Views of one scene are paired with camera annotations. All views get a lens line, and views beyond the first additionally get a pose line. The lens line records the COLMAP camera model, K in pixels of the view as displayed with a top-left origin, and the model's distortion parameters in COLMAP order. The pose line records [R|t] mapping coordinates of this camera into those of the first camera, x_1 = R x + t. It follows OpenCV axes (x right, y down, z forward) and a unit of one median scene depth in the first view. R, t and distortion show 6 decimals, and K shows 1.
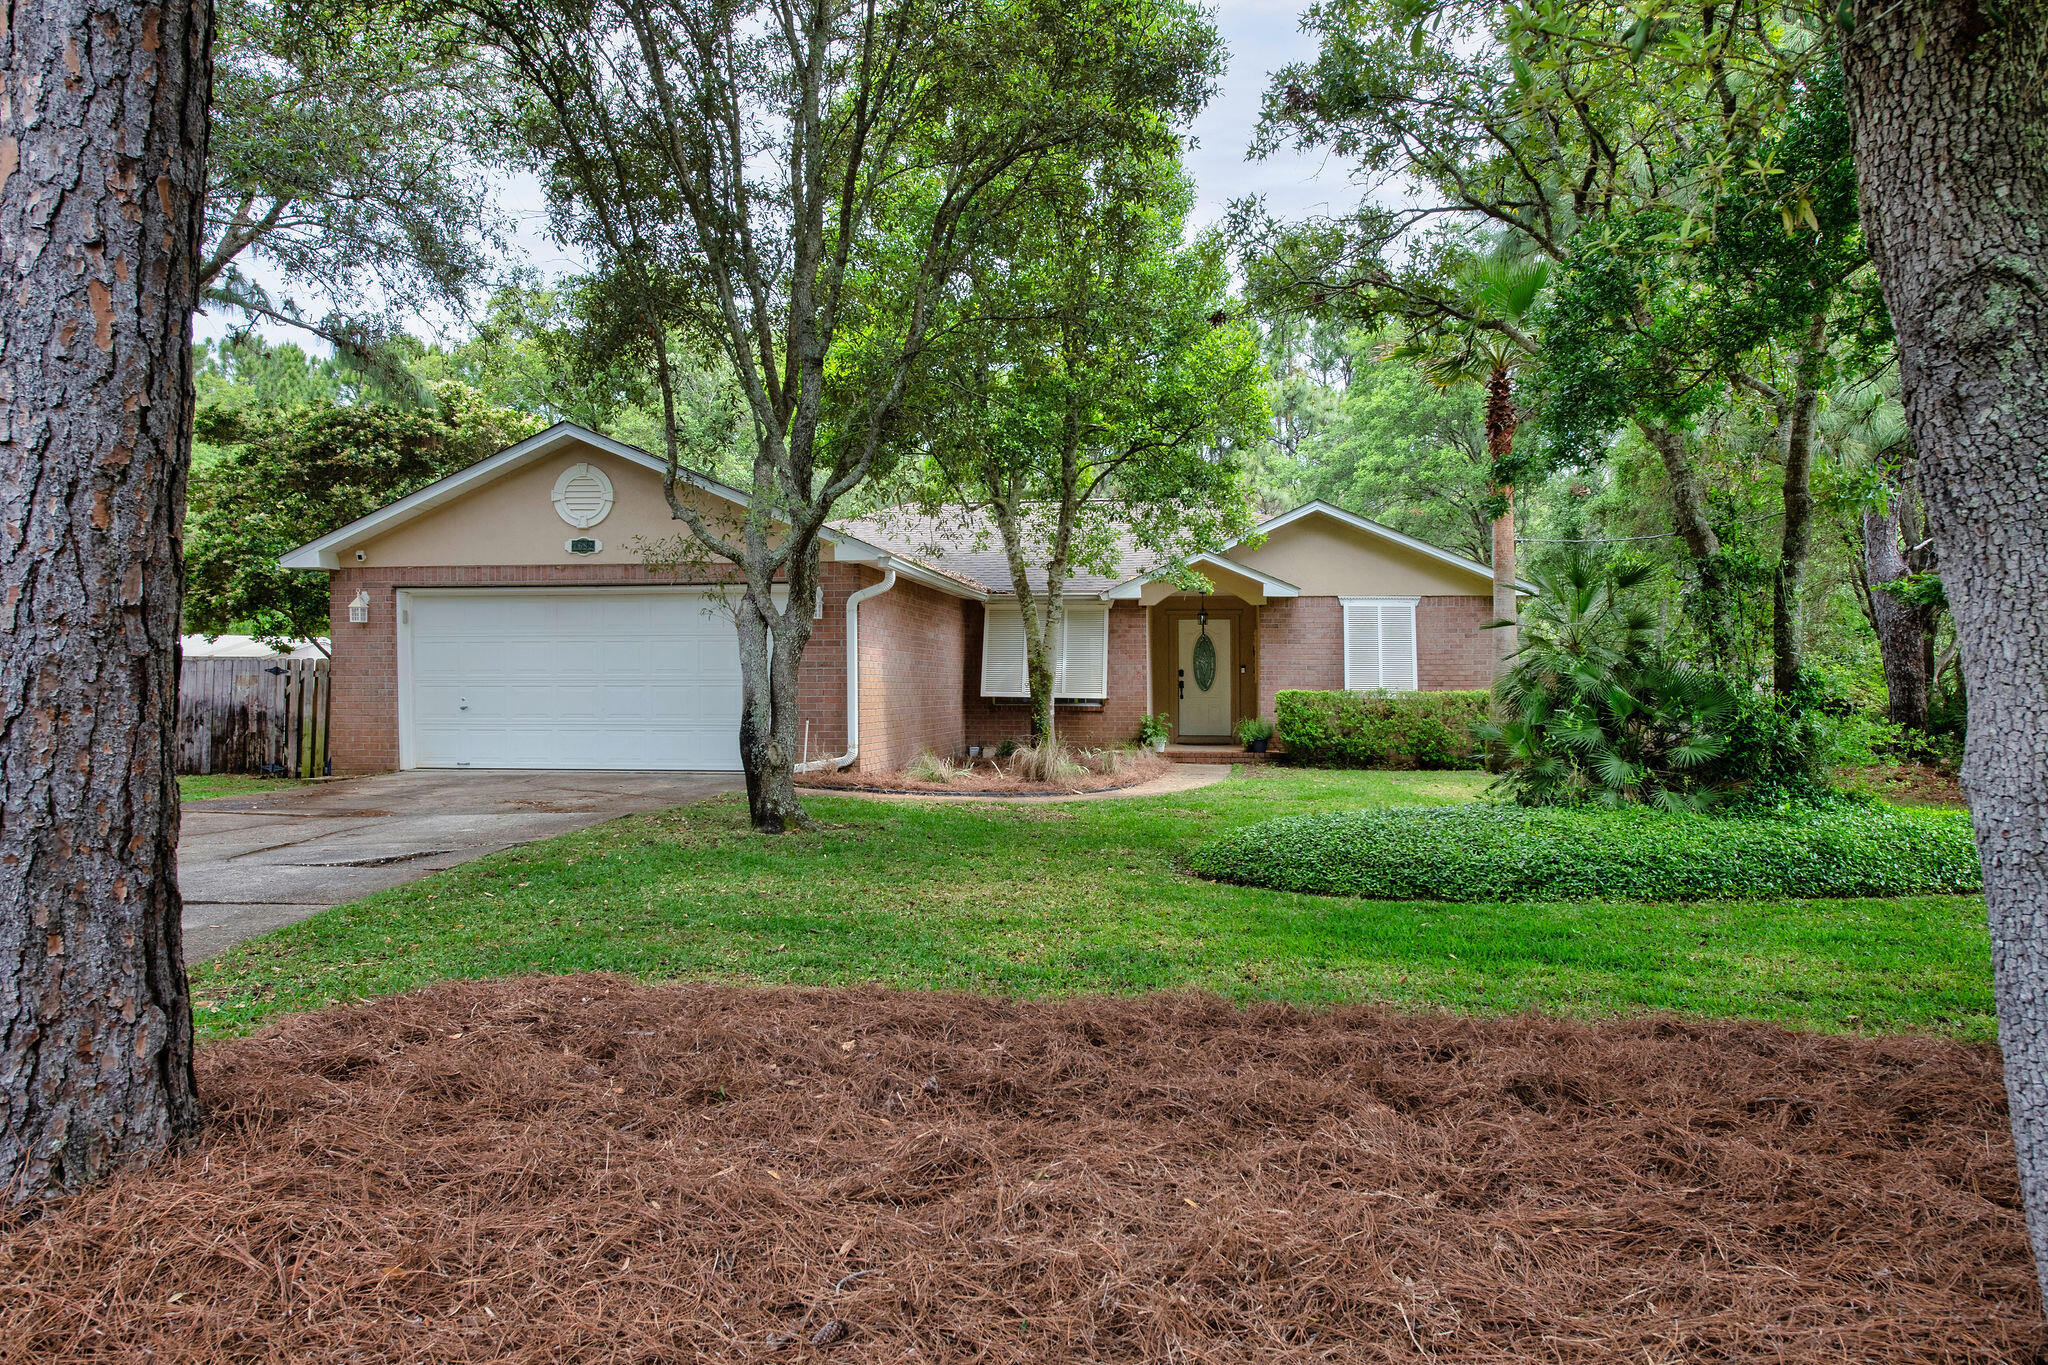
lens RADIAL K [[1378.2, 0, 1018.7], [0, 1378.2, 676.4], [0, 0, 1]] dist [0.036099, 0.000078]
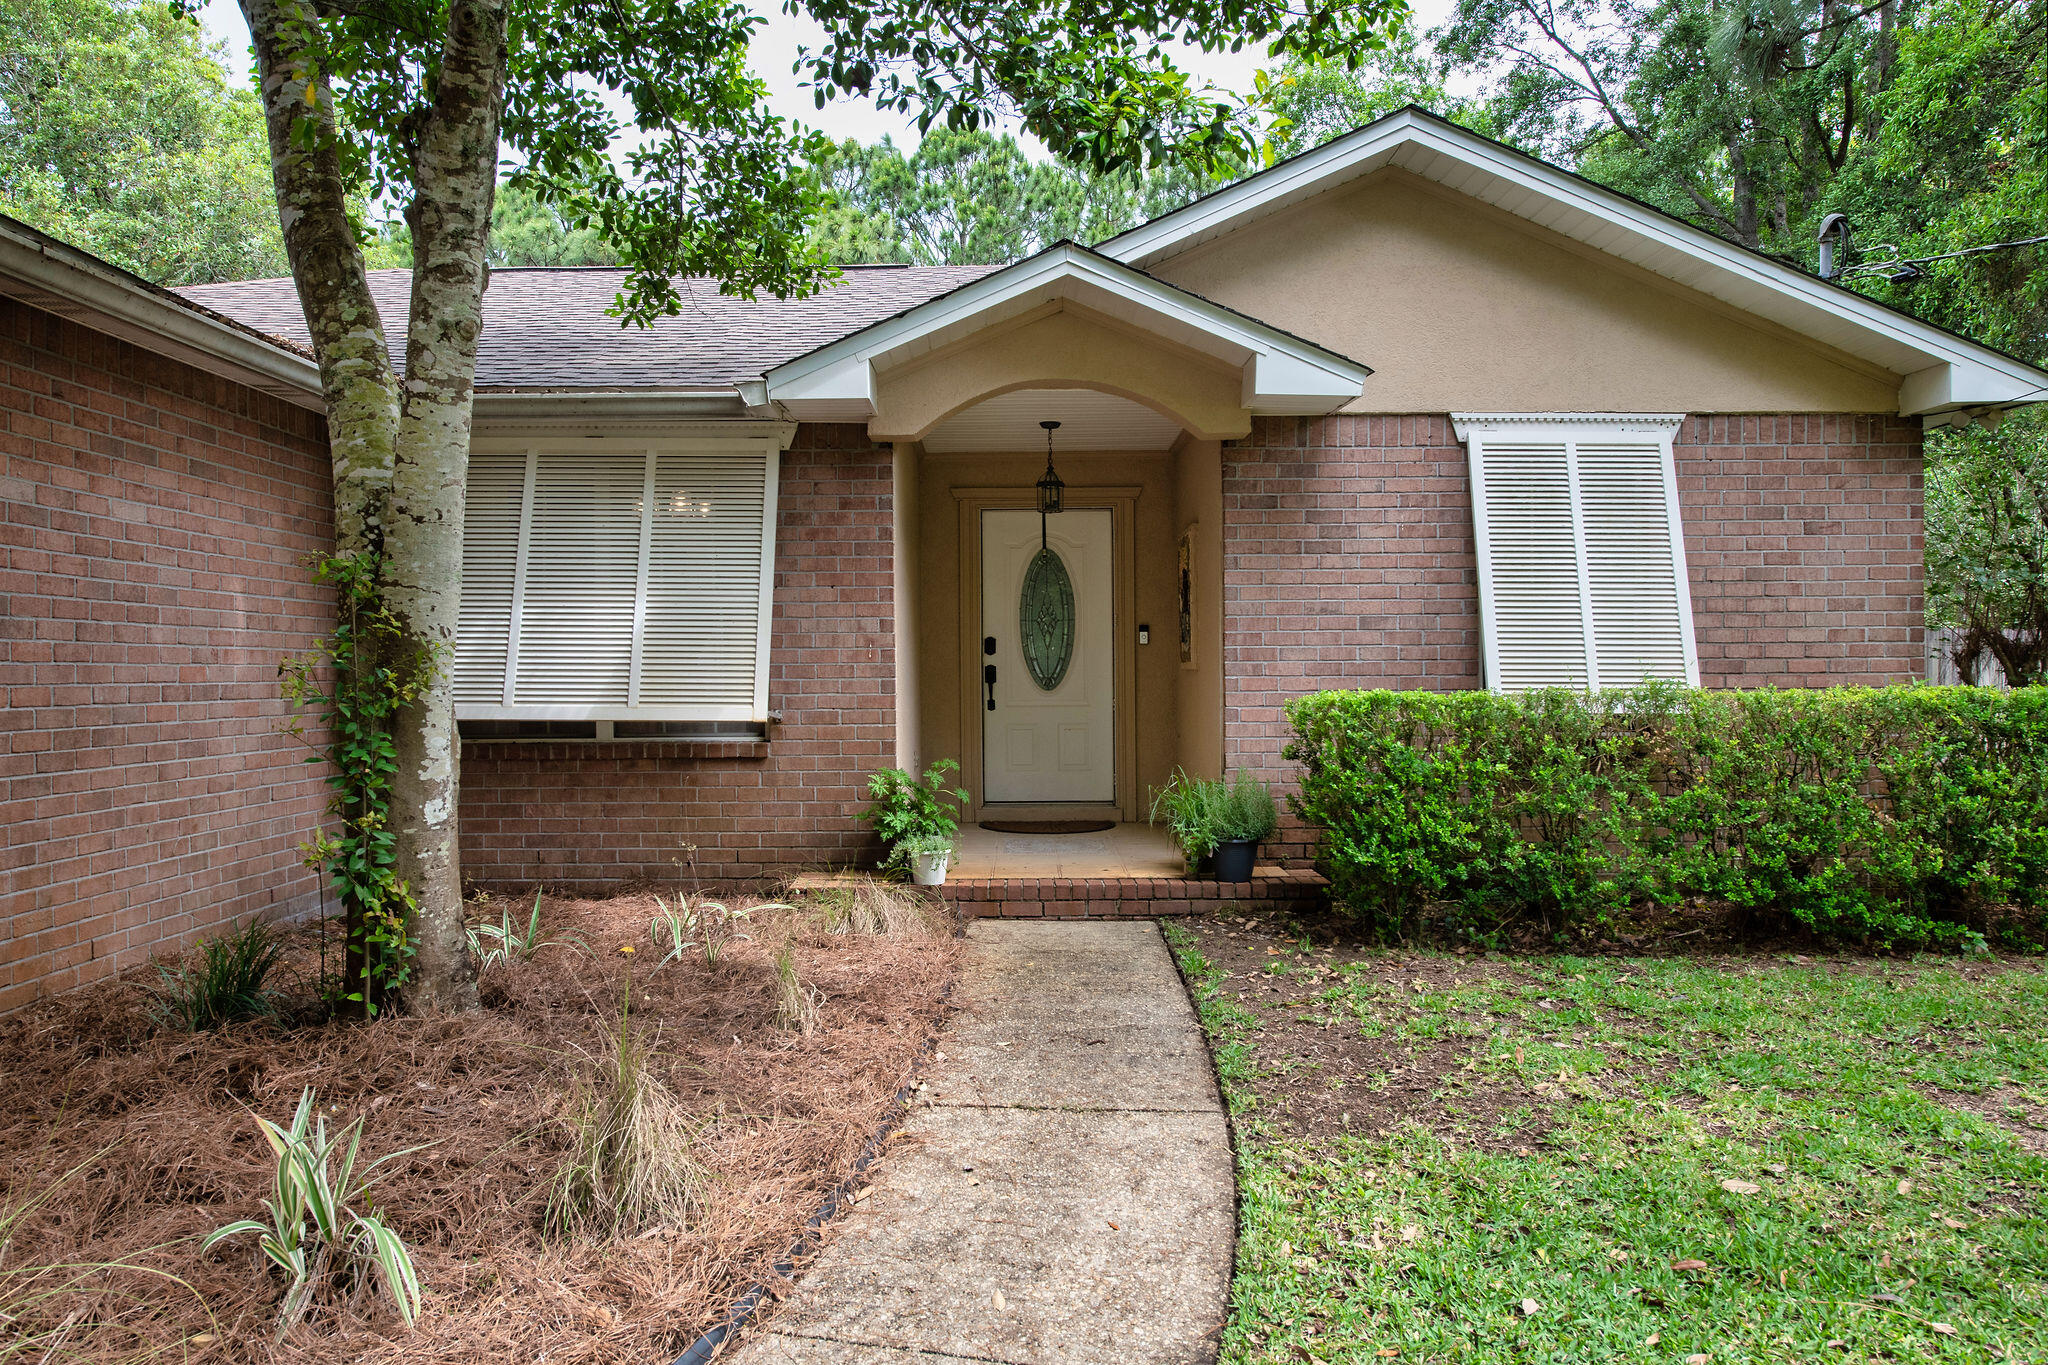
lens RADIAL K [[1378.2, 0, 1022.2], [0, 1378.2, 680.8], [0, 0, 1]] dist [0.036099, 0.000078]
pose [[0.988077, -0.008705, 0.153711, 0.076608], [0.006631, 0.999880, 0.014000, 0.002543], [-0.153815, -0.012814, 0.988017, 0.706328]]
